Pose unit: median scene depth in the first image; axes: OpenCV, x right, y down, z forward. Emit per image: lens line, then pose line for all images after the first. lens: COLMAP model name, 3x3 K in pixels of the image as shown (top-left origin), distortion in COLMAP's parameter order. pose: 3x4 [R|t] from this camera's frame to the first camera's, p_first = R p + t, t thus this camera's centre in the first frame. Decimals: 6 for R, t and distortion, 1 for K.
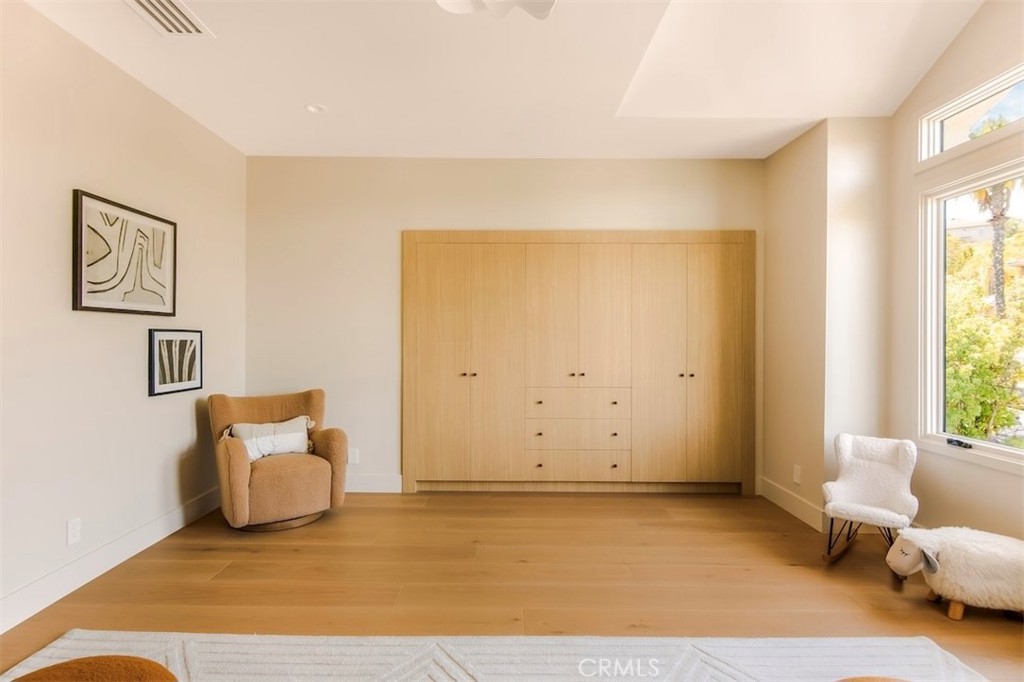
lens RADIAL K [[521.0, 0, 512.0], [0, 521.0, 341.0], [0, 0, 1]] dist [-0.000514, -0.000075]
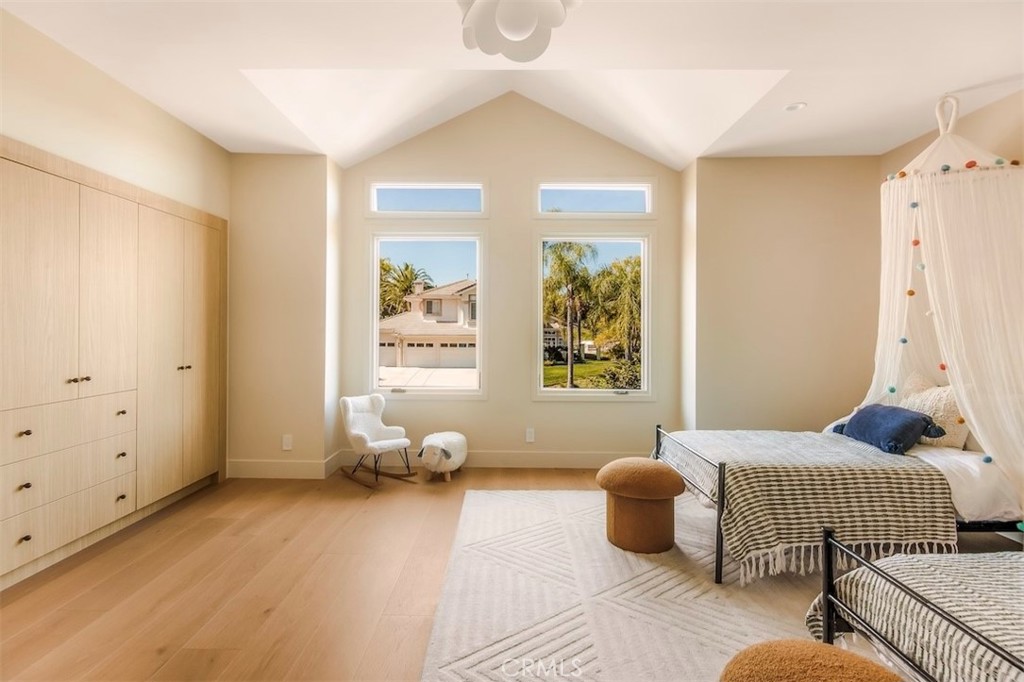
lens RADIAL K [[497.6, 0, 509.0], [0, 497.6, 332.9], [0, 0, 1]] dist [0.000700, -0.000193]
pose [[0.007600, -0.011237, 0.999908, -0.582058], [-0.004138, 0.999928, 0.011268, -0.005876], [-0.999963, -0.004223, 0.007553, 0.507778]]
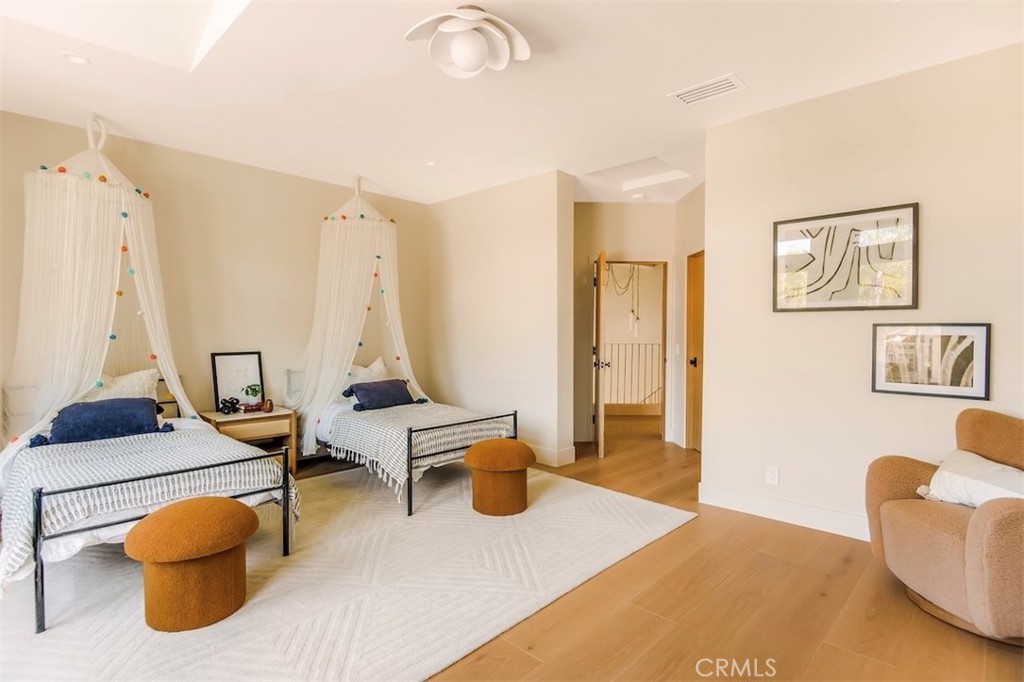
lens RADIAL K [[521.0, 0, 512.0], [0, 521.0, 341.0], [0, 0, 1]] dist [-0.000514, -0.000075]
pose [[-0.673222, 0.006721, -0.739410, 0.436872], [-0.009204, 0.999805, 0.017467, -0.001413], [0.739383, 0.018565, -0.673029, 1.001934]]
